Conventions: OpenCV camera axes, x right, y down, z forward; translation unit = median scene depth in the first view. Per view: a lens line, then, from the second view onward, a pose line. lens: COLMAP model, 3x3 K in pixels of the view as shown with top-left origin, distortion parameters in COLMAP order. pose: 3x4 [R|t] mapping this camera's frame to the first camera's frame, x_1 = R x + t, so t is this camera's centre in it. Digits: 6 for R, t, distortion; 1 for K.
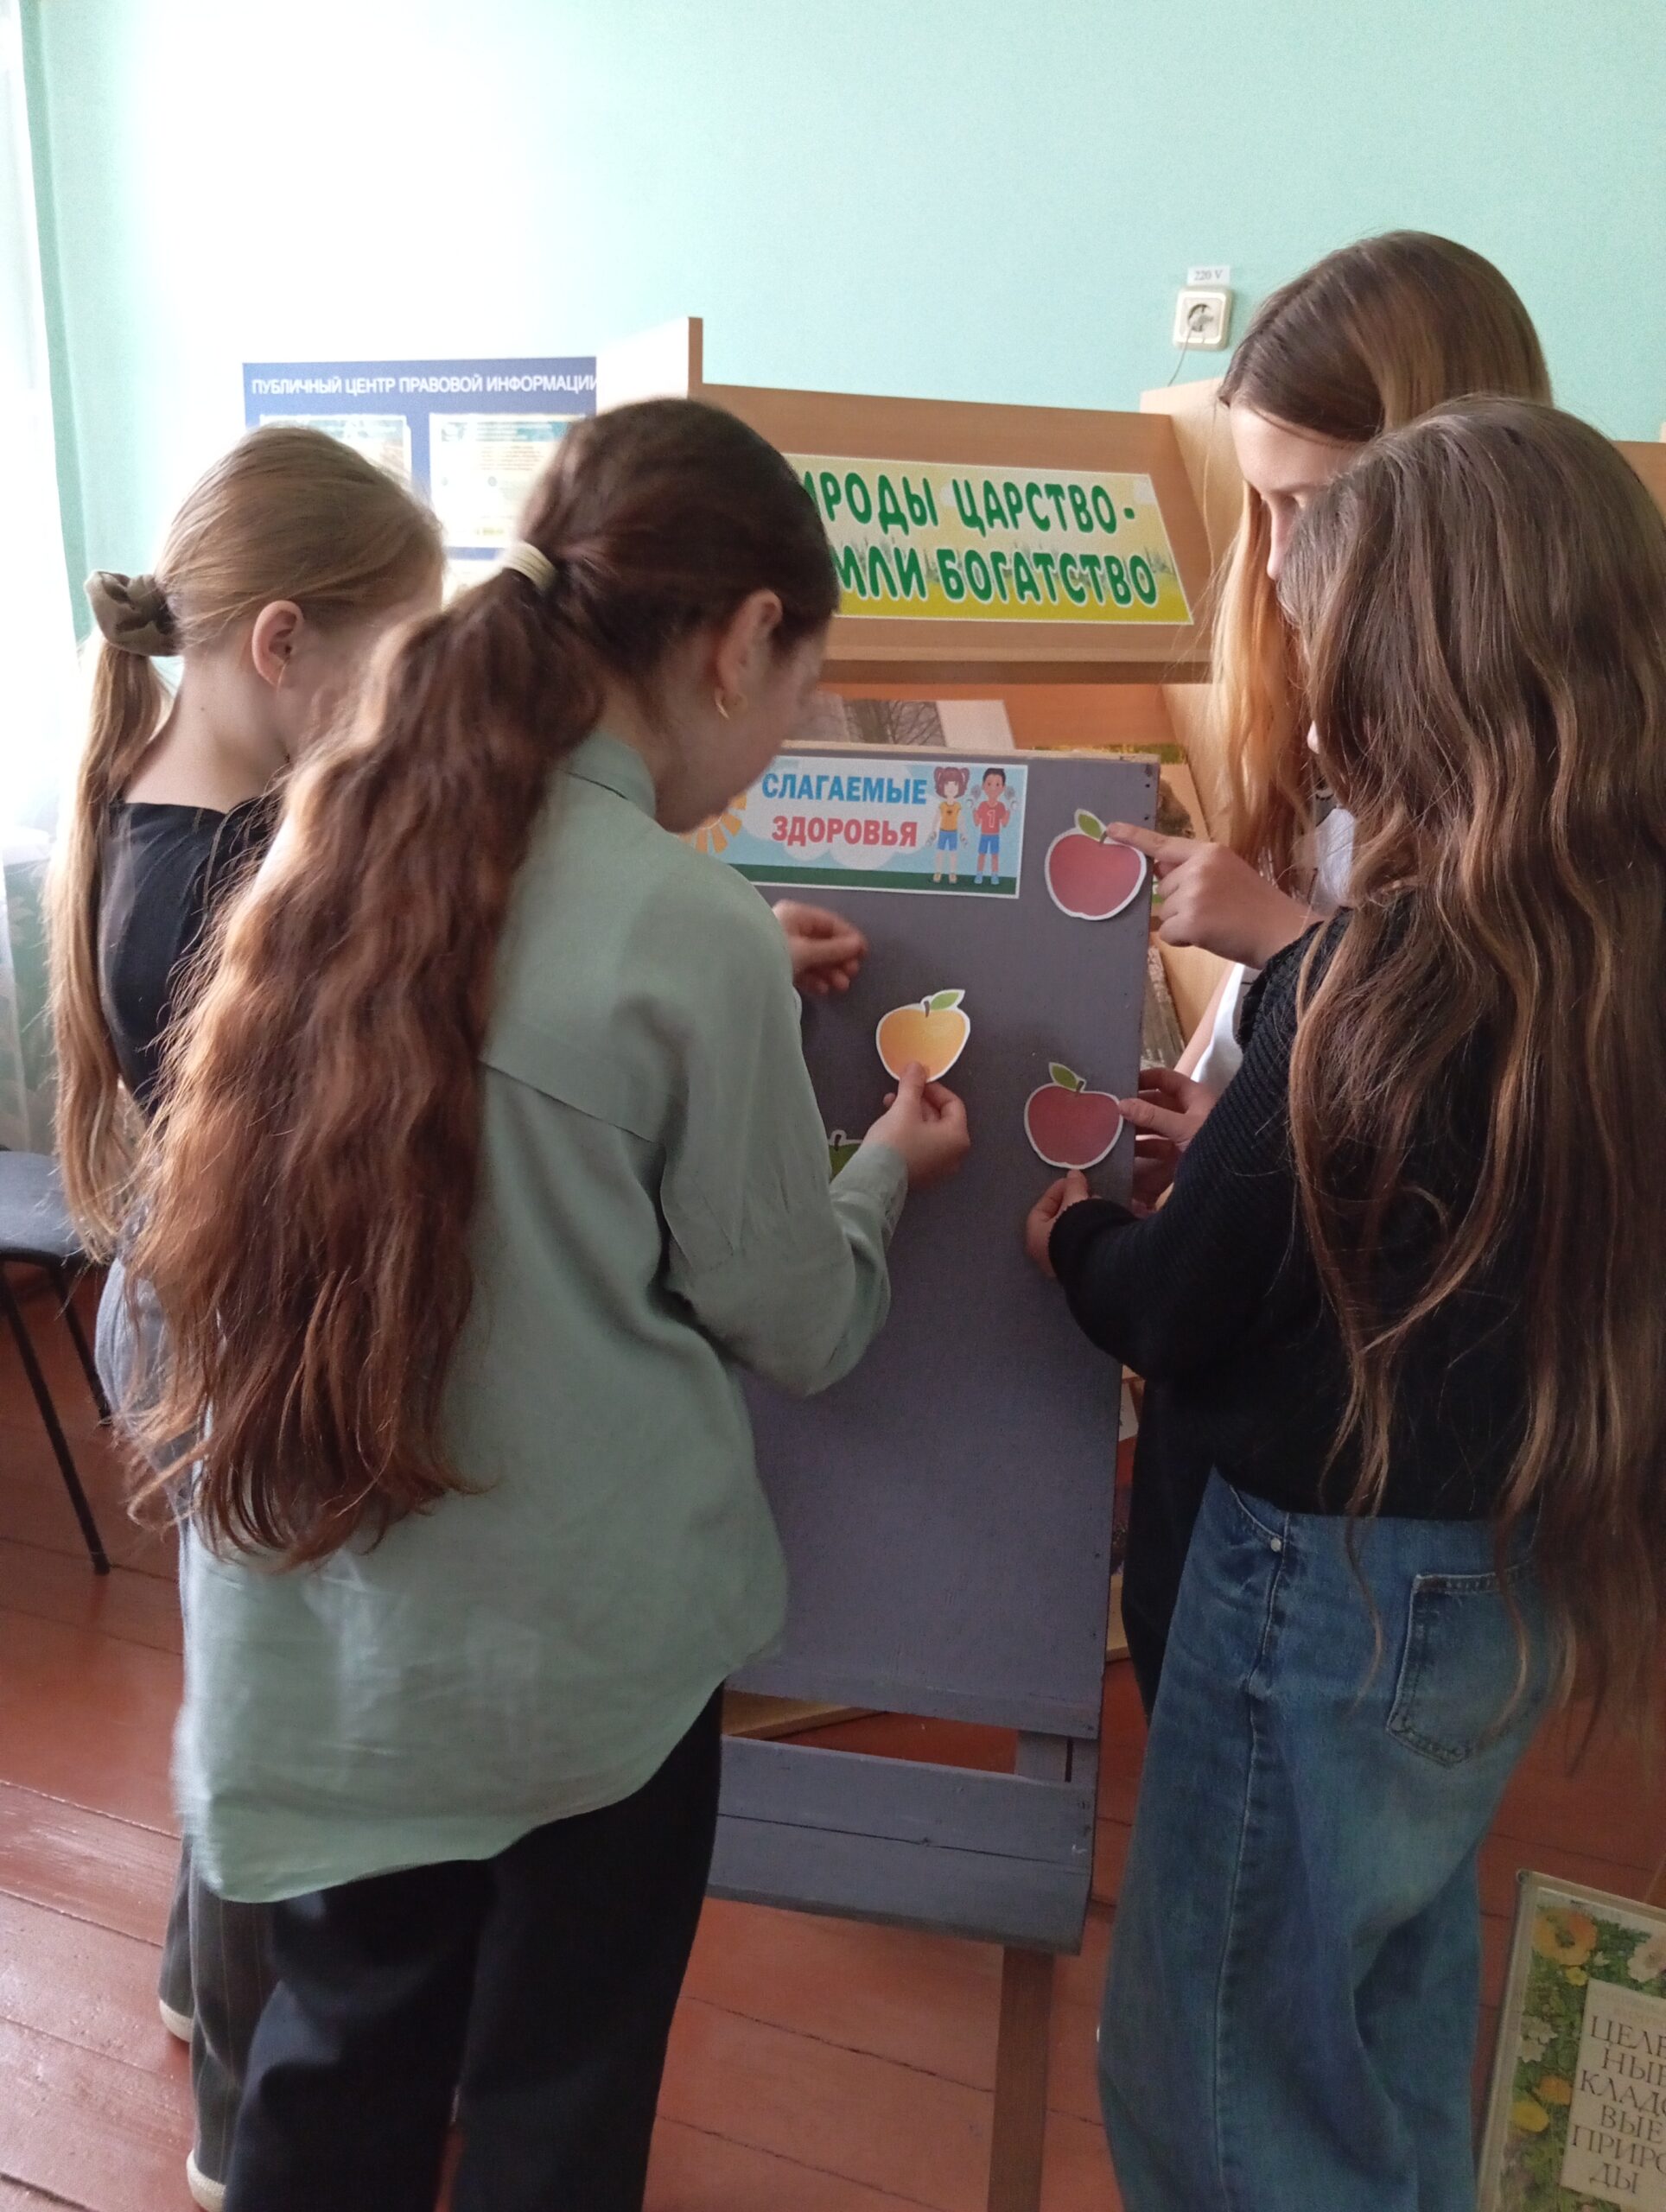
lens RADIAL K [[1918.3, 0, 843.7], [0, 1918.3, 1119.4], [0, 0, 1]] dist [0.043880, -0.062259]
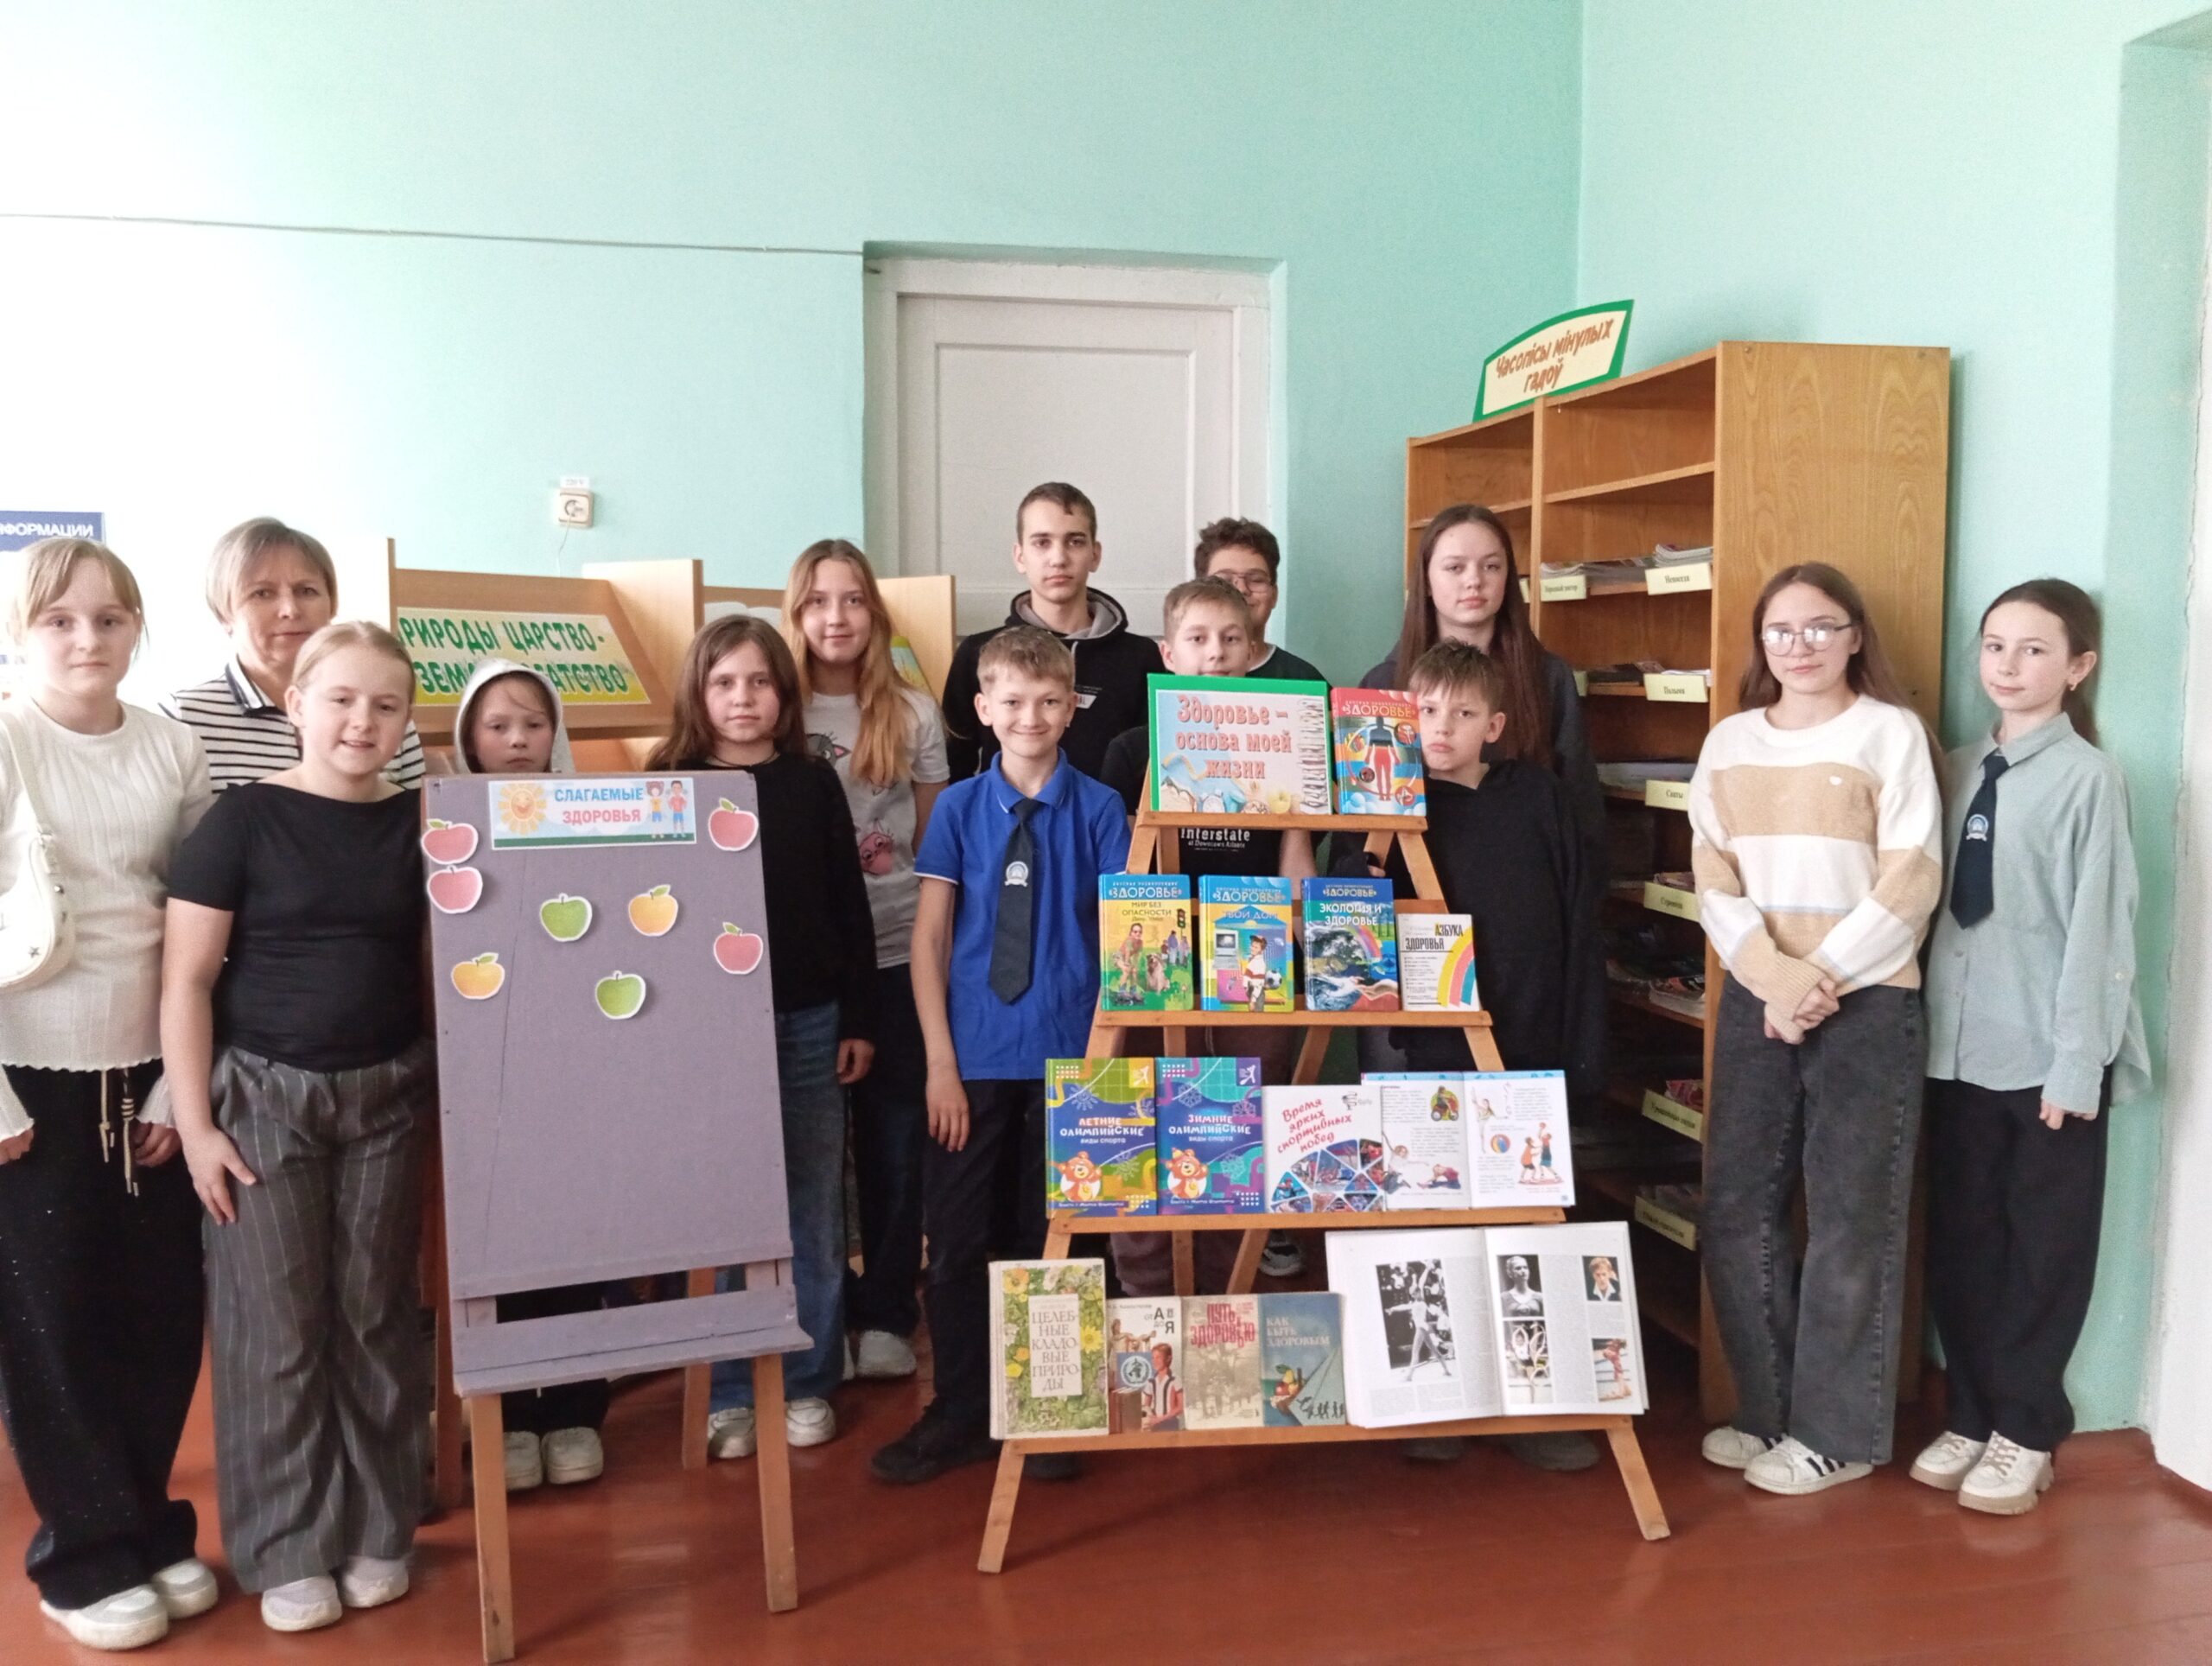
lens RADIAL K [[1918.3, 0, 1124.5], [0, 1918.3, 834.1], [0, 0, 1]] dist [0.043880, -0.062259]
pose [[0.820819, -0.068598, 0.567055, -0.453462], [0.163601, 0.979404, -0.118333, 0.124566], [-0.547258, 0.189900, 0.815136, -0.589624]]
